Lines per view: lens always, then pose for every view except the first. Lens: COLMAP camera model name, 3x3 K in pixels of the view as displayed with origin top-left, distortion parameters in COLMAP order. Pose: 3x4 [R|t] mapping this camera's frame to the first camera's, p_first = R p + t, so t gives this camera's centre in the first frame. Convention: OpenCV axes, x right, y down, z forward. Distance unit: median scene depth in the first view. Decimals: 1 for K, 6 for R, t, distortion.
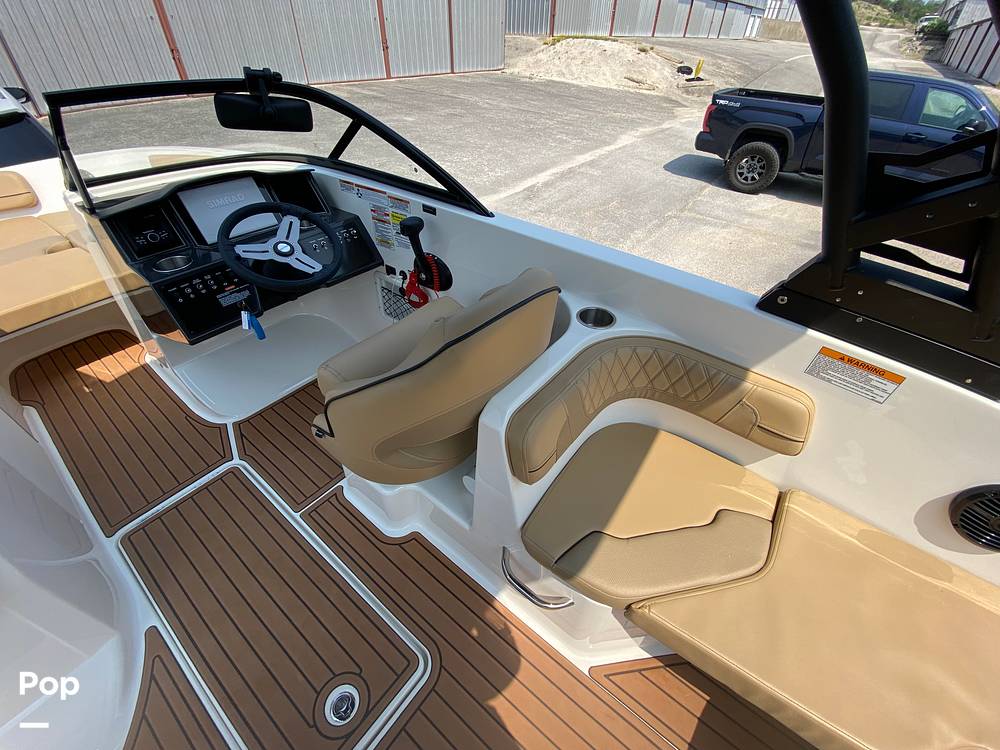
lens RADIAL K [[408.8, 0, 500.8], [0, 408.8, 380.0], [0, 0, 1]] dist [0.008721, -0.014427]
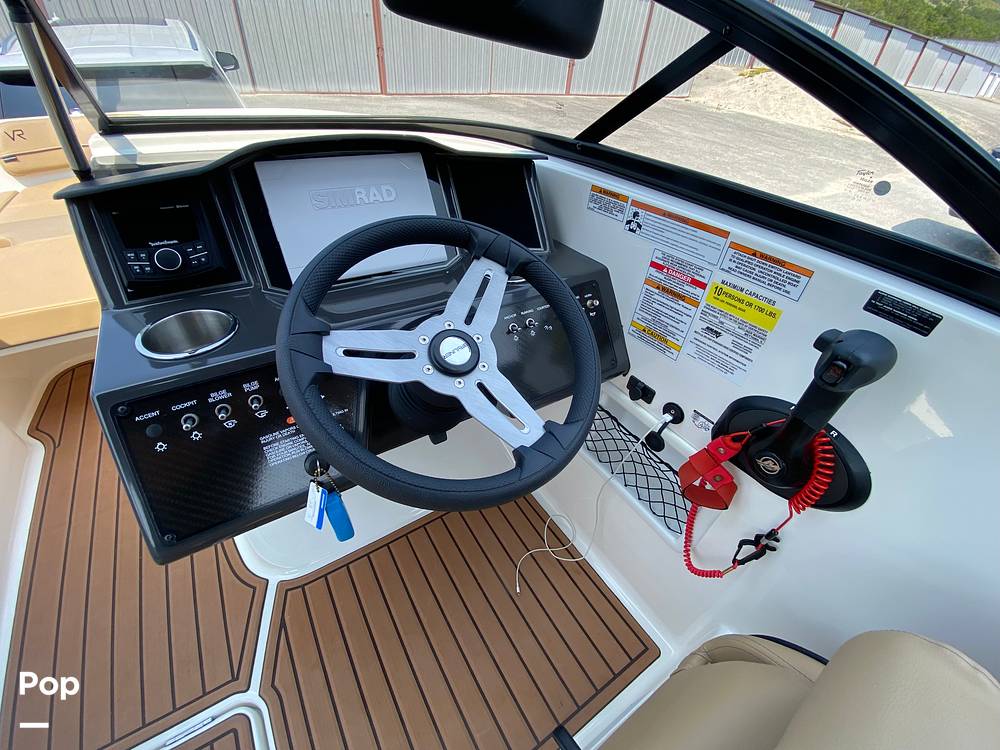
lens RADIAL K [[408.8, 0, 501.5], [0, 408.8, 379.5], [0, 0, 1]] dist [0.008721, -0.014427]
pose [[0.943514, 0.239136, -0.229335, -0.361209], [-0.248393, 0.968586, -0.011942, -0.271099], [0.219275, 0.068233, 0.973274, 0.595275]]
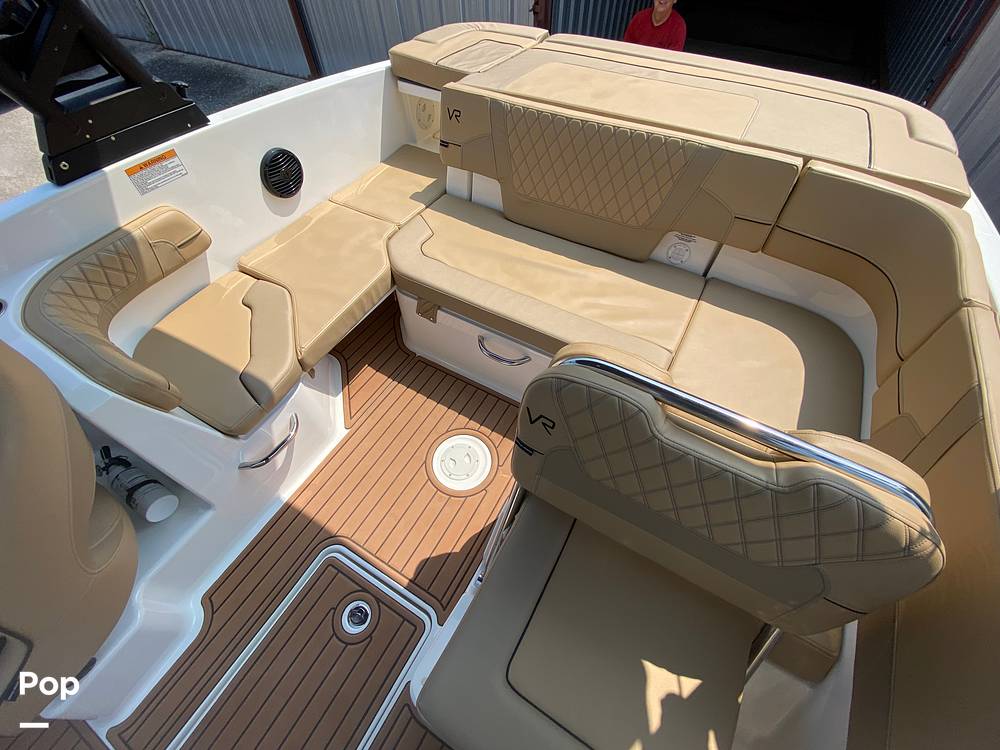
lens RADIAL K [[408.8, 0, 499.7], [0, 408.8, 378.0], [0, 0, 1]] dist [0.008721, -0.014427]
pose [[-0.143776, -0.815592, 0.560480, -0.384035], [0.660687, 0.342549, 0.667947, 0.042735], [-0.736764, 0.466337, 0.489601, -0.121902]]
